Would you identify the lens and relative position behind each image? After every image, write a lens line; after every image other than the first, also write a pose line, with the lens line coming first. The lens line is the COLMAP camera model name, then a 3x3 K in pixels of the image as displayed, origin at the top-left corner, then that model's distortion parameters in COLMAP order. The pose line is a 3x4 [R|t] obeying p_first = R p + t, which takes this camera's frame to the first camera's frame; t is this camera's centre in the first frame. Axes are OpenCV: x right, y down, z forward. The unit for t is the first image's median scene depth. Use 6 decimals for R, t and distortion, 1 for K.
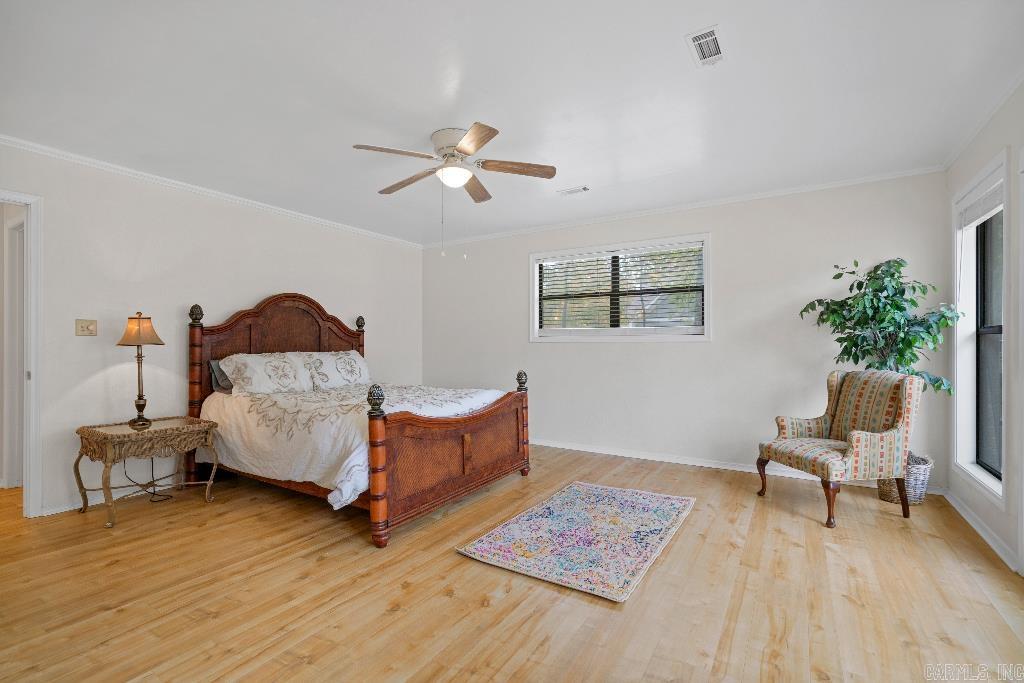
lens RADIAL K [[467.0, 0, 512.0], [0, 467.0, 341.5], [0, 0, 1]] dist [-0.001822, -0.000177]
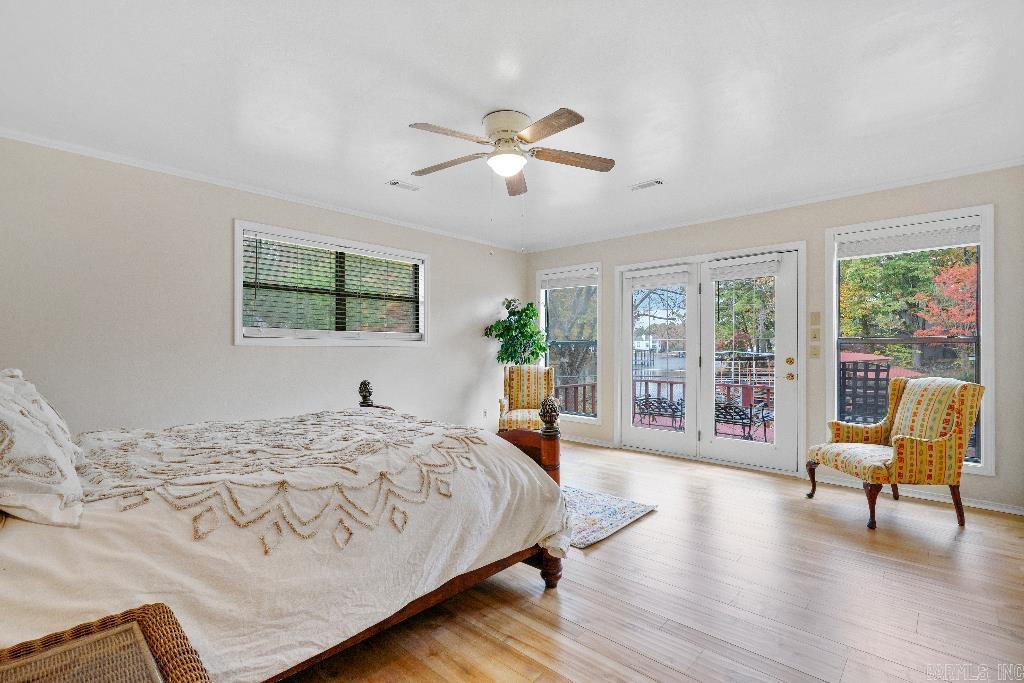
lens RADIAL K [[467.0, 0, 512.0], [0, 467.0, 341.5], [0, 0, 1]] dist [-0.001822, -0.000177]
pose [[0.211561, 0.011673, 0.977295, -0.684017], [-0.006962, 0.999921, -0.010436, -0.000530], [-0.977340, -0.004596, 0.211626, 0.536093]]
